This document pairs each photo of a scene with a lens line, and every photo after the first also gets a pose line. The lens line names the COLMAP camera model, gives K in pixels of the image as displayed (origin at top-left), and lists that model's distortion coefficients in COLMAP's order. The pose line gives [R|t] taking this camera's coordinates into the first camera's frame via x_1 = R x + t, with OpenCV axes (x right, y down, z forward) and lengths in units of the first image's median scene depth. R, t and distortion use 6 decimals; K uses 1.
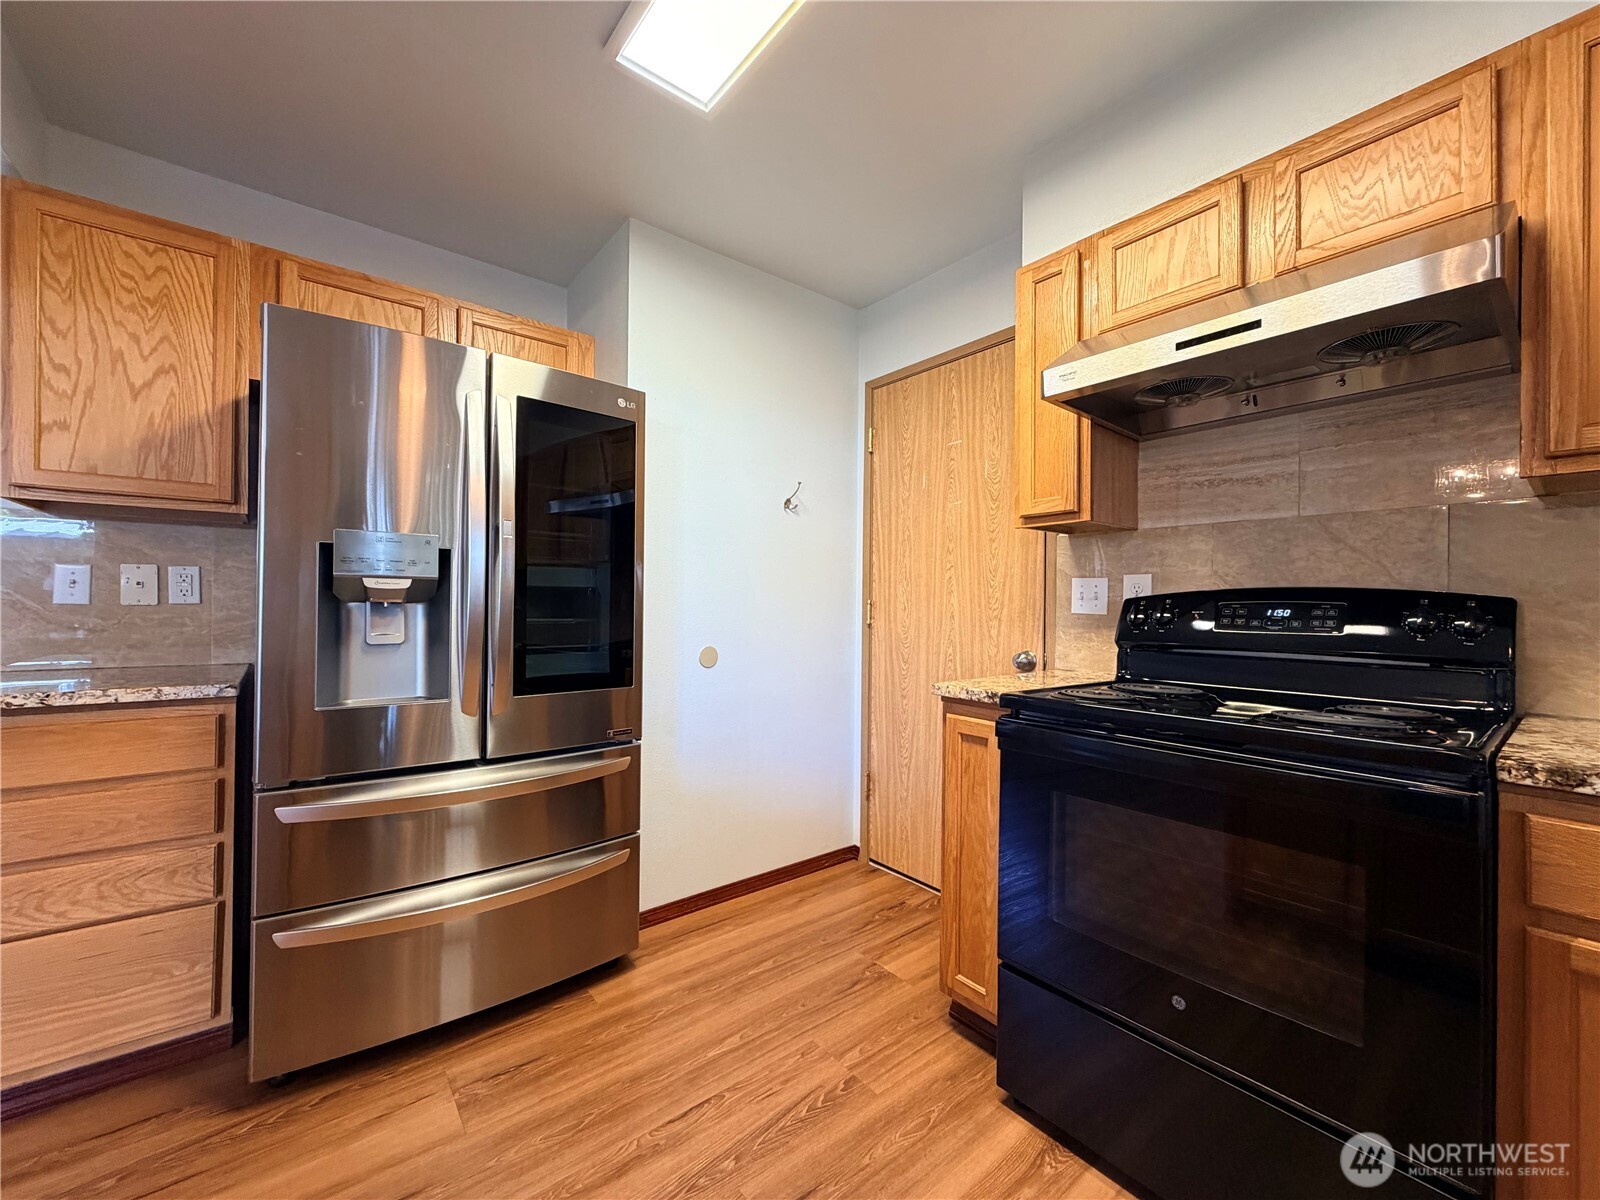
lens RADIAL K [[635.5, 0, 798.1], [0, 635.5, 602.5], [0, 0, 1]] dist [0.000239, 0.000689]
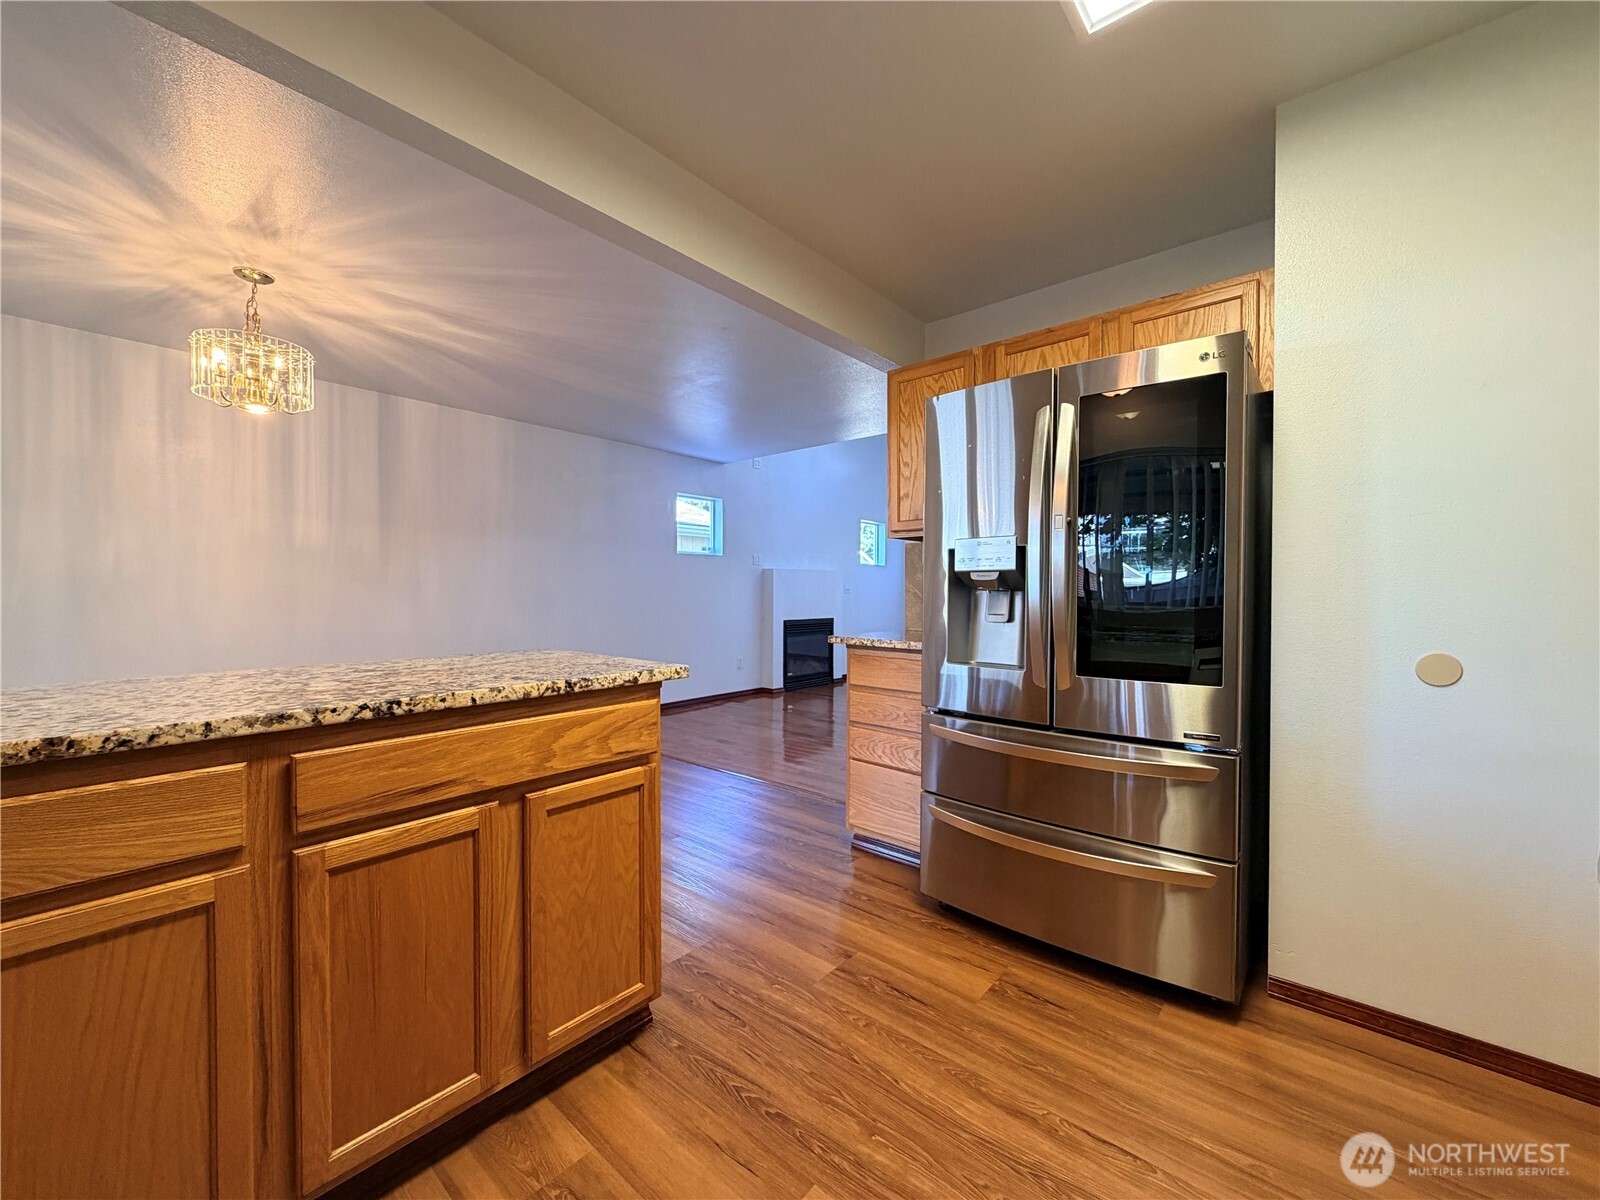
lens RADIAL K [[635.5, 0, 798.6], [0, 635.5, 604.2], [0, 0, 1]] dist [0.000239, 0.000689]
pose [[0.188591, 0.007500, -0.982027, 0.592247], [0.003274, 0.999960, 0.008265, 0.016942], [0.982050, -0.004774, 0.188559, 0.368753]]
